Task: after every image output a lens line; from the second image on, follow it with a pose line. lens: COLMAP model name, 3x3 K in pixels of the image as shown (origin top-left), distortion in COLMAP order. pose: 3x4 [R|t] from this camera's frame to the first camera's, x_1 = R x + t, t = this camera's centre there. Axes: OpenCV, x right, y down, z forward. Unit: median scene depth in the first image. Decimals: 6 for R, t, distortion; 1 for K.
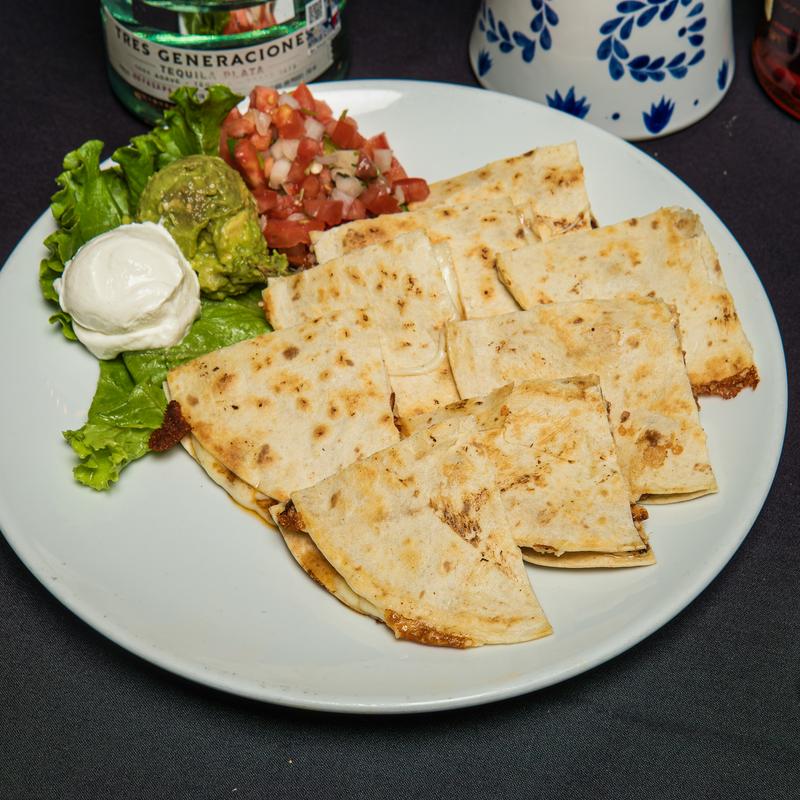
lens RADIAL K [[1659.0, 0, 400.0], [0, 1659.0, 400.0], [0, 0, 1]] dist [-0.043571, -0.578947]
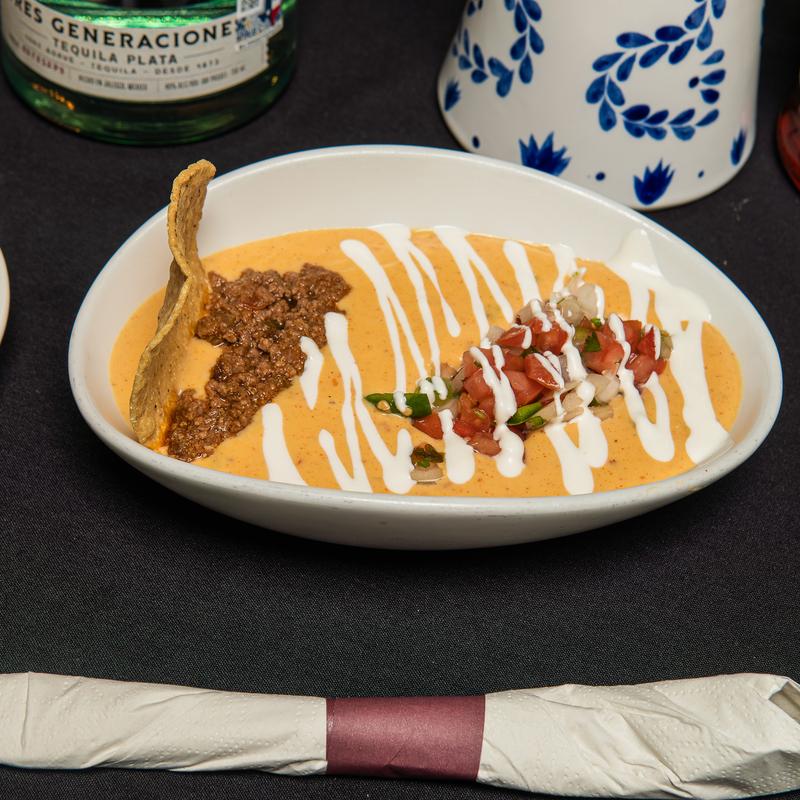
lens RADIAL K [[1659.0, 0, 400.0], [0, 1659.0, 400.0], [0, 0, 1]] dist [-0.043571, -0.578947]
pose [[0.990450, 0.137687, -0.007211, 0.054975], [-0.137856, 0.988089, -0.068384, 0.006390], [-0.002291, 0.068725, 0.997633, 0.199516]]
